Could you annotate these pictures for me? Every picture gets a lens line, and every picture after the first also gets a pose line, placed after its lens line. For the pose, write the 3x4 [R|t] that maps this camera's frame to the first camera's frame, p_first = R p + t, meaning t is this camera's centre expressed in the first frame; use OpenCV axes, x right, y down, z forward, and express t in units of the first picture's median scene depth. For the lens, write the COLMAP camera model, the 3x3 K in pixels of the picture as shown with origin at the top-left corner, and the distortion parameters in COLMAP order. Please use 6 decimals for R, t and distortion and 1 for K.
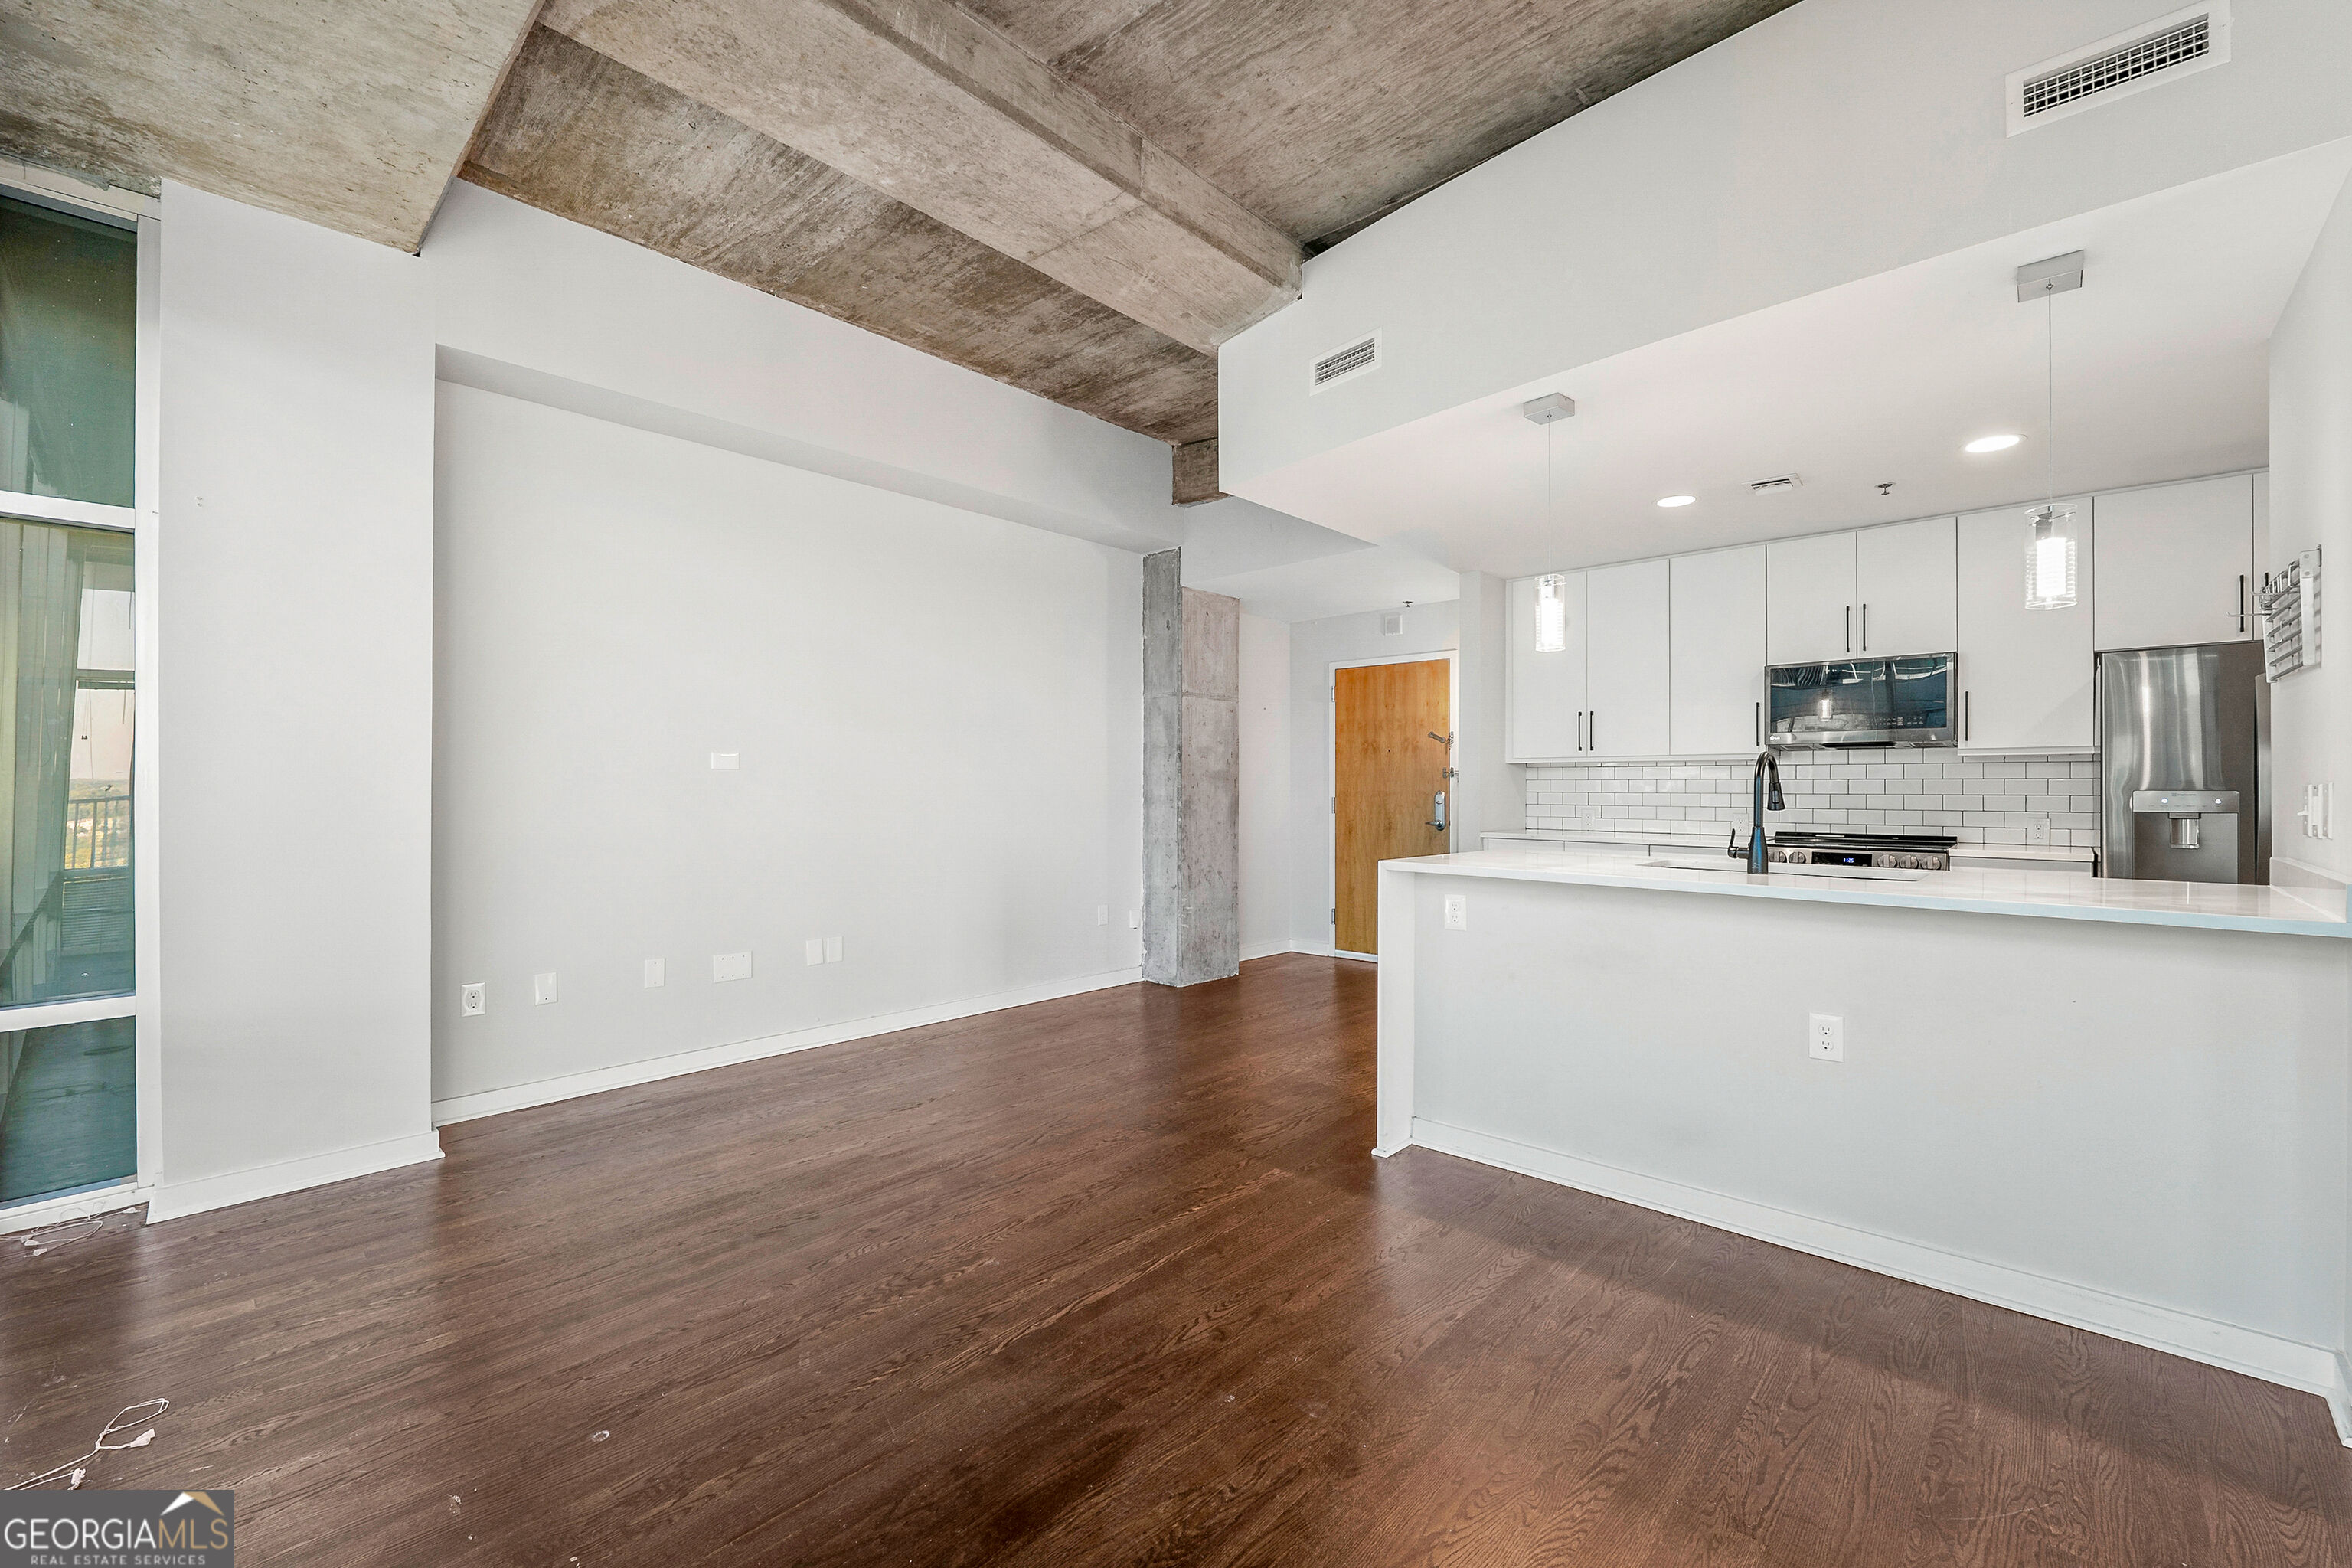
lens RADIAL K [[965.8, 0, 1162.2], [0, 965.8, 788.1], [0, 0, 1]] dist [-0.012087, 0.001357]
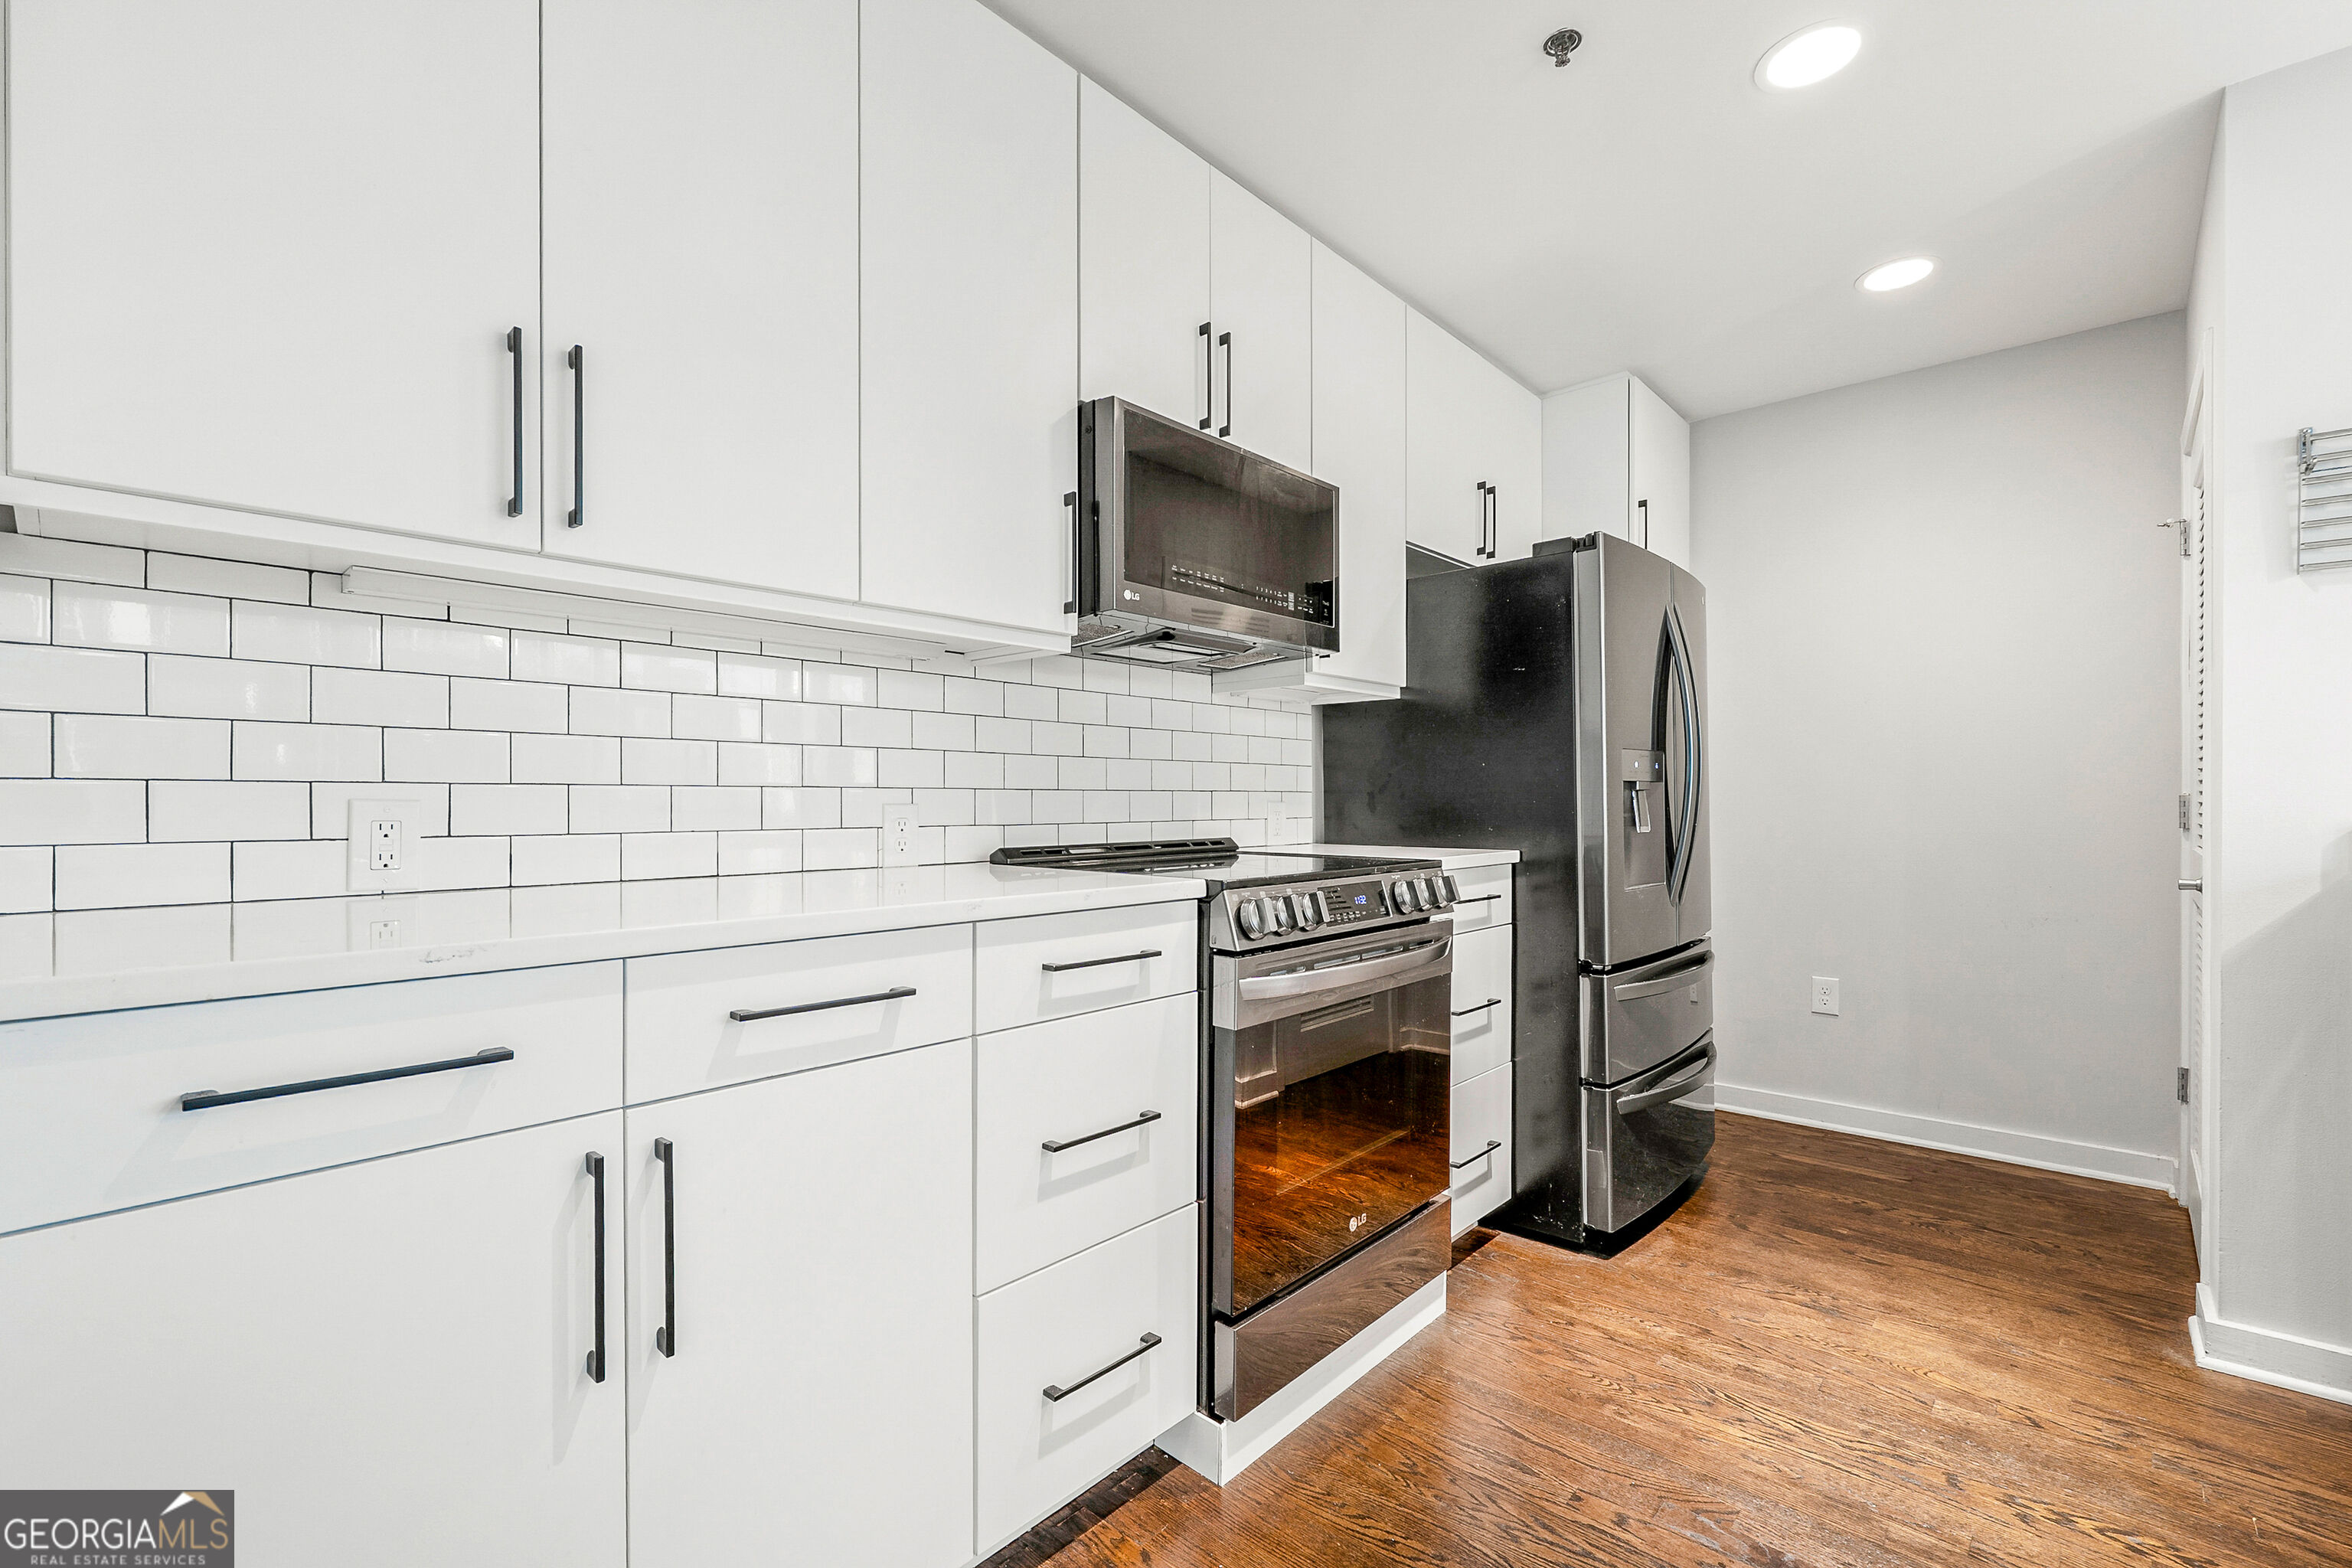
lens RADIAL K [[1012.3, 0, 1166.5], [0, 1012.3, 808.1], [0, 0, 1]] dist [-0.002561, -0.001320]
pose [[-0.018794, -0.007017, 0.999799, 0.211328], [0.003891, 0.999967, 0.007092, 0.023667], [-0.999816, 0.004024, -0.018766, 0.861452]]
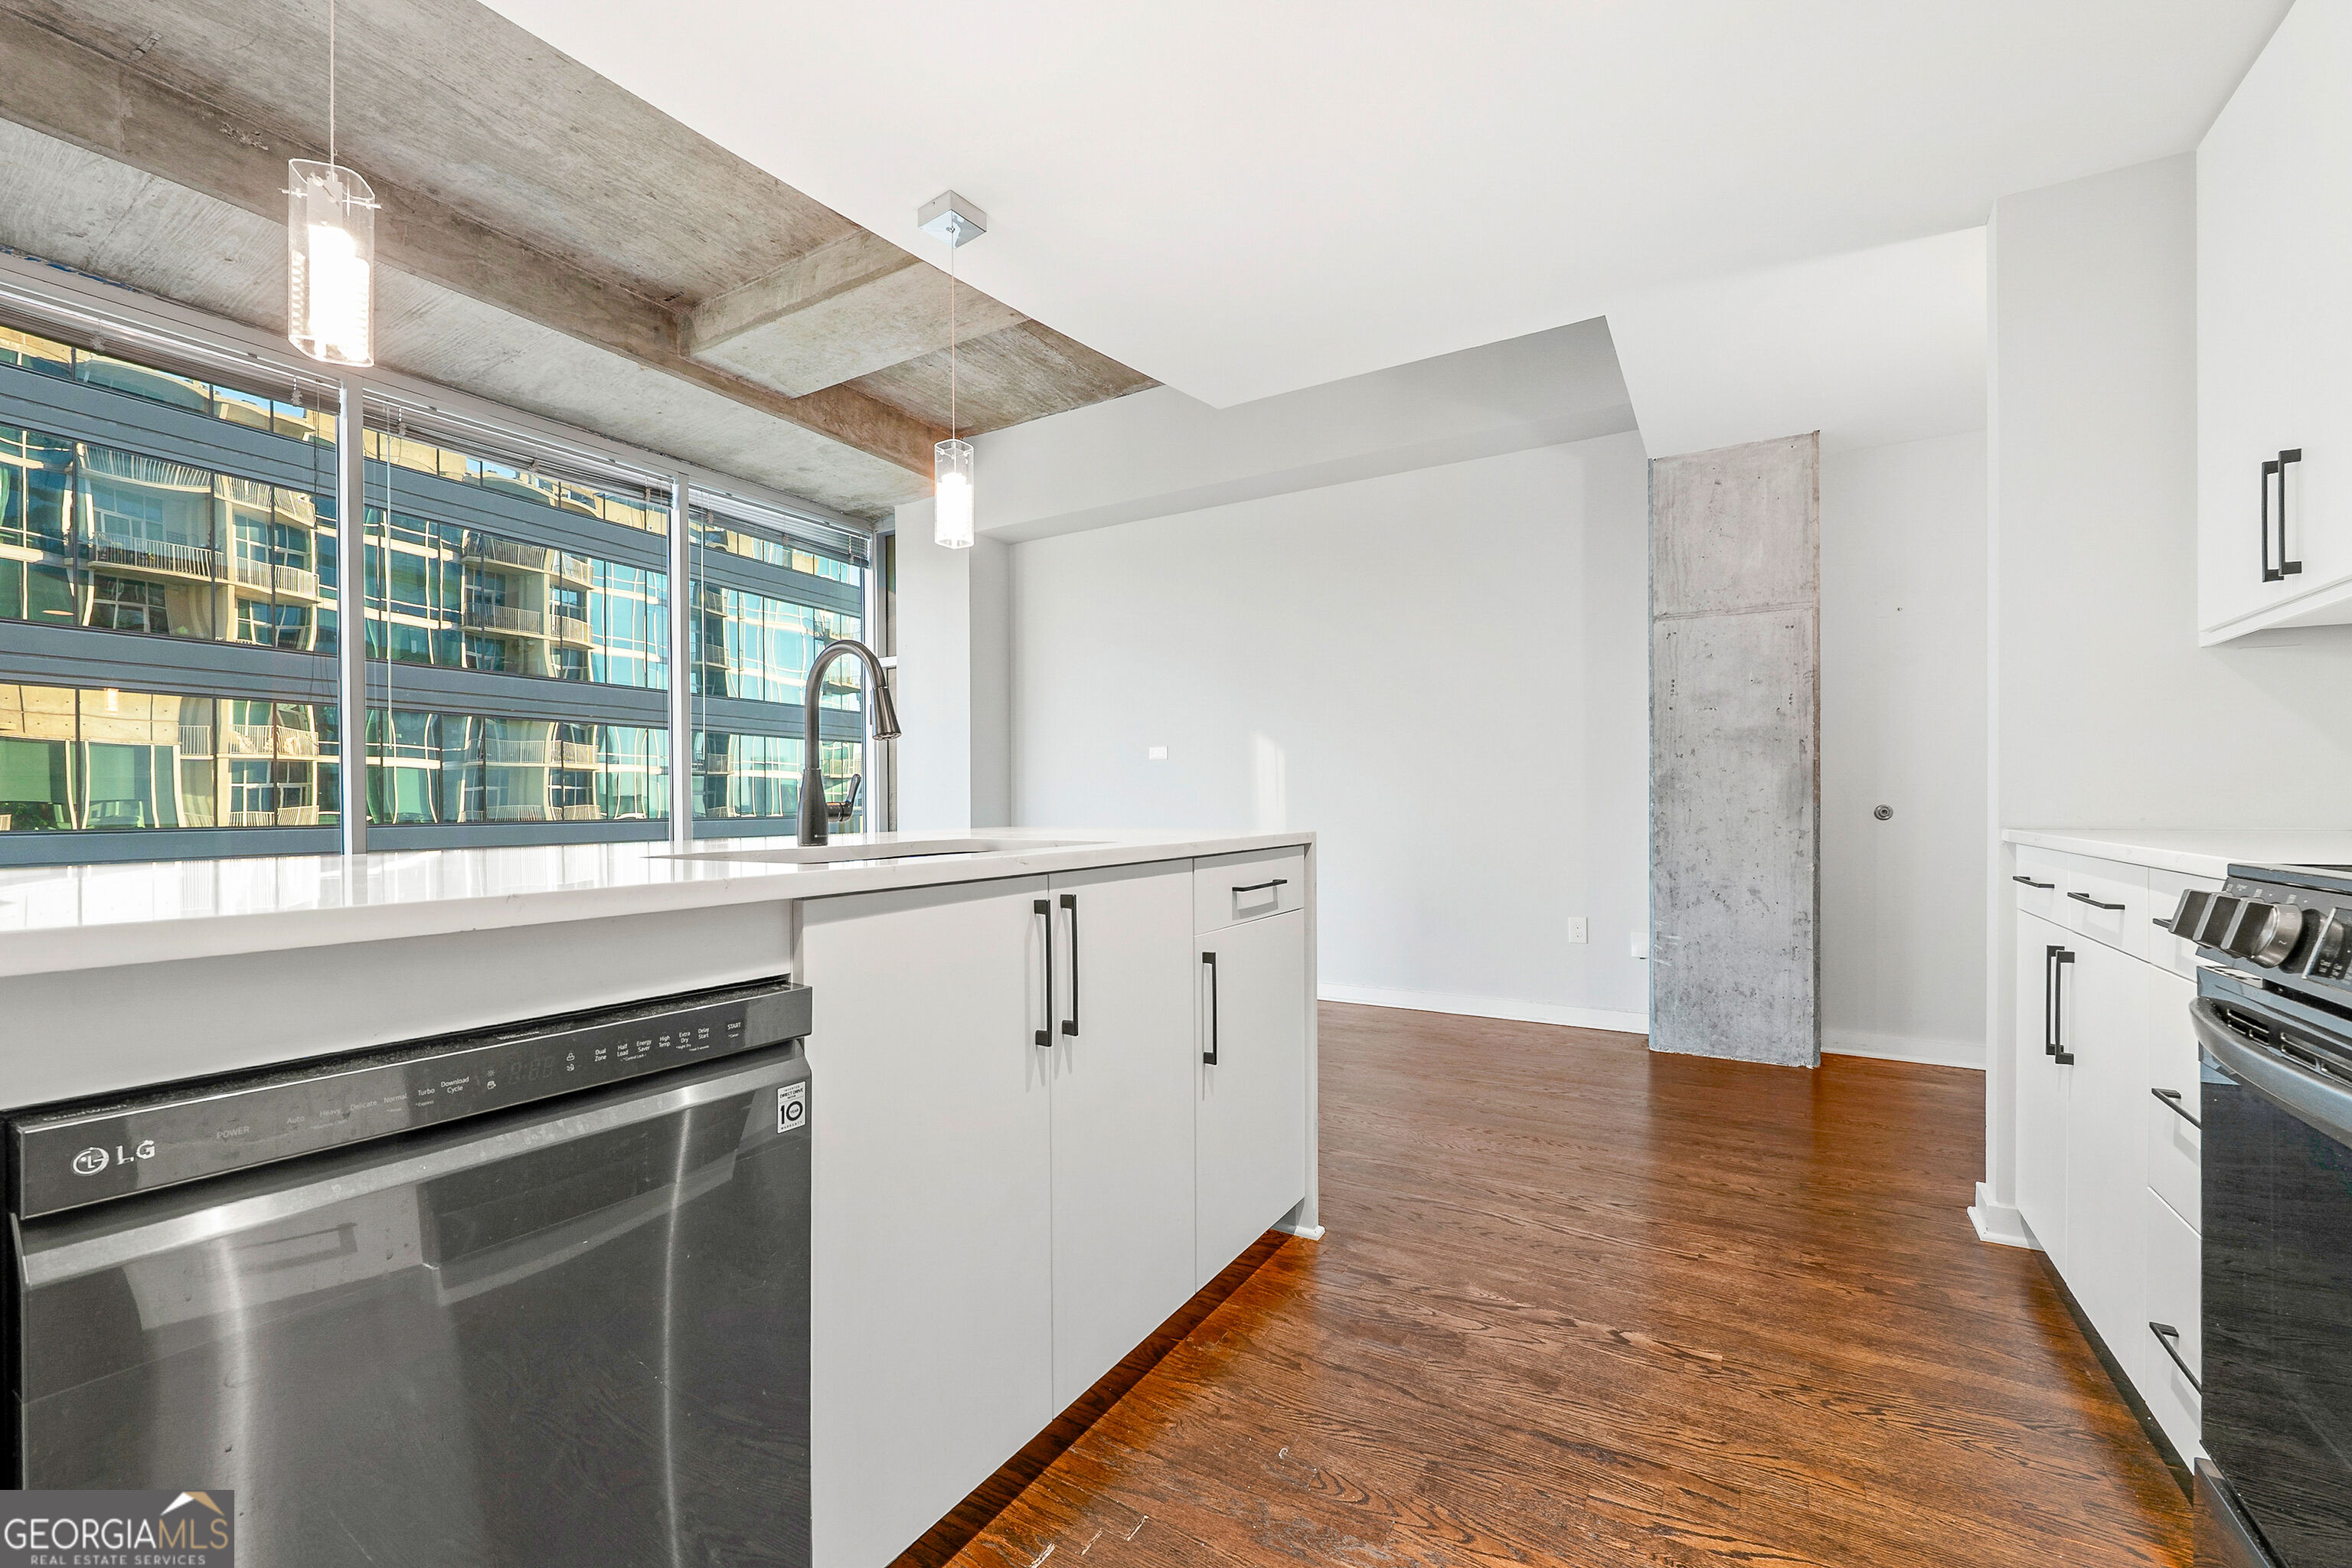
lens RADIAL K [[965.8, 0, 1164.7], [0, 965.8, 816.4], [0, 0, 1]] dist [-0.012087, 0.001357]
pose [[0.212448, 0.010029, -0.977121, 0.662507], [0.006890, 0.999907, 0.011761, 0.033359], [0.977148, -0.009231, 0.212359, 0.570508]]
